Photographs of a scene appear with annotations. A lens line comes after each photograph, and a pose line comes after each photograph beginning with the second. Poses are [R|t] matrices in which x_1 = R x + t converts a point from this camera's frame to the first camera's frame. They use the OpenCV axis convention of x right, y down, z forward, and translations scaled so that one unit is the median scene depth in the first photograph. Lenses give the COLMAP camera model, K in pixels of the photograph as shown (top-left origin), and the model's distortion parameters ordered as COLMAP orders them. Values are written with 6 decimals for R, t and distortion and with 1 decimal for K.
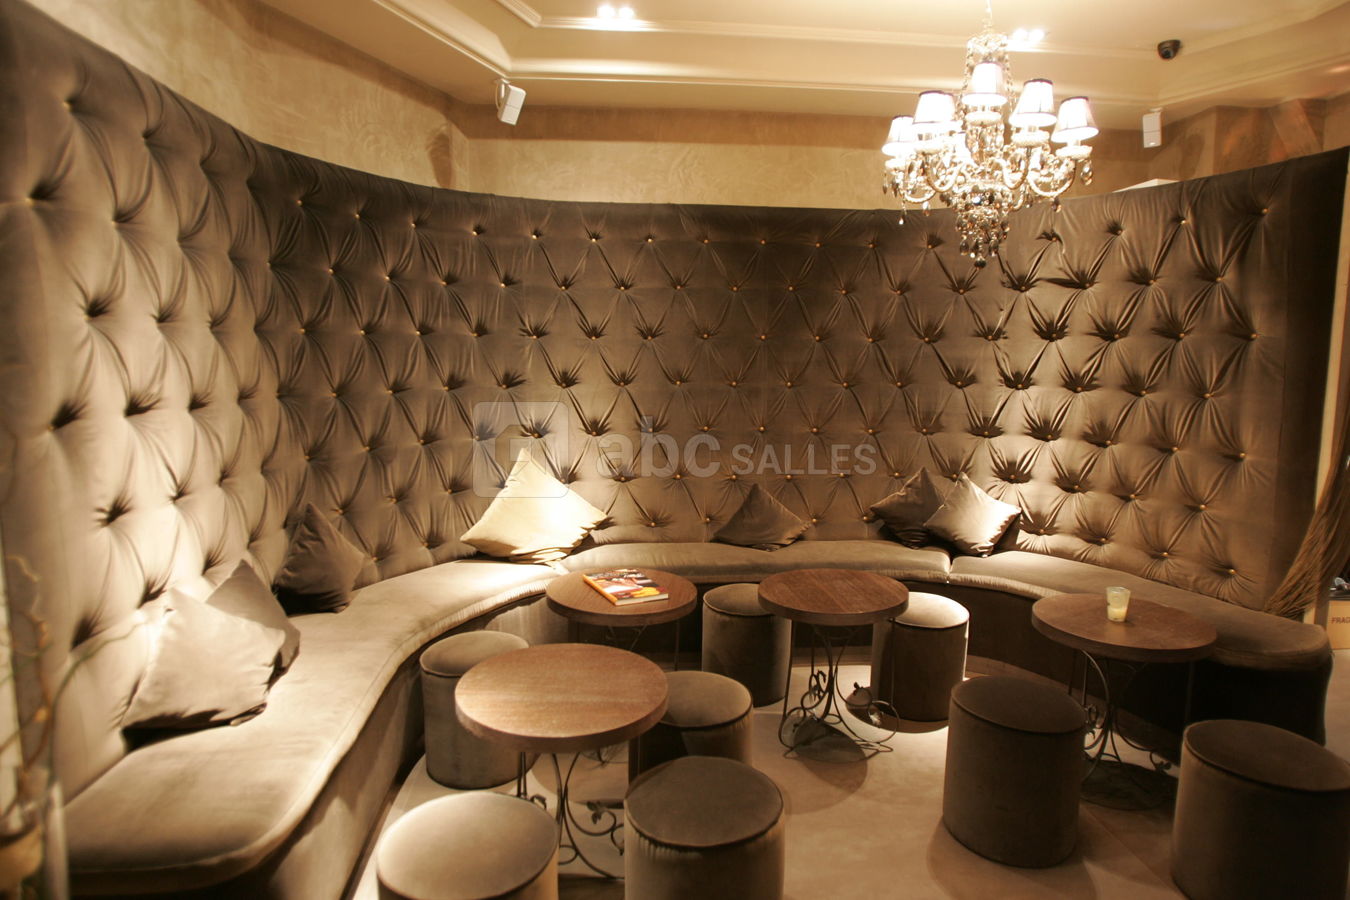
lens RADIAL K [[775.8, 0, 679.9], [0, 775.8, 446.7], [0, 0, 1]] dist [-0.089968, 0.047254]
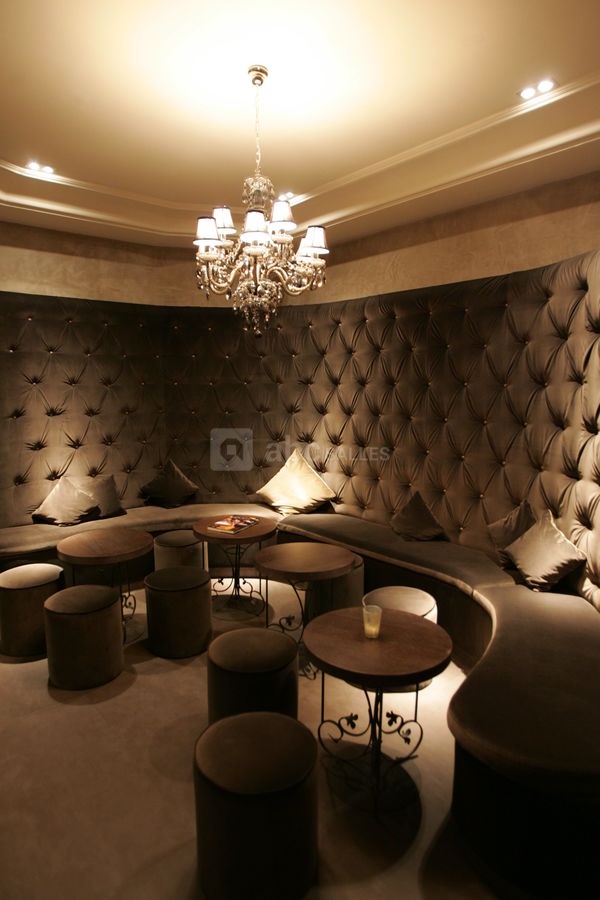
lens RADIAL K [[549.1, 0, 300.2], [0, 549.1, 446.1], [0, 0, 1]] dist [-0.064124, 0.000349]
pose [[0.551263, 0.087219, -0.829760, 0.811834], [-0.095547, 0.994578, 0.041065, -0.053617], [0.828843, 0.056643, 0.556607, 0.302435]]
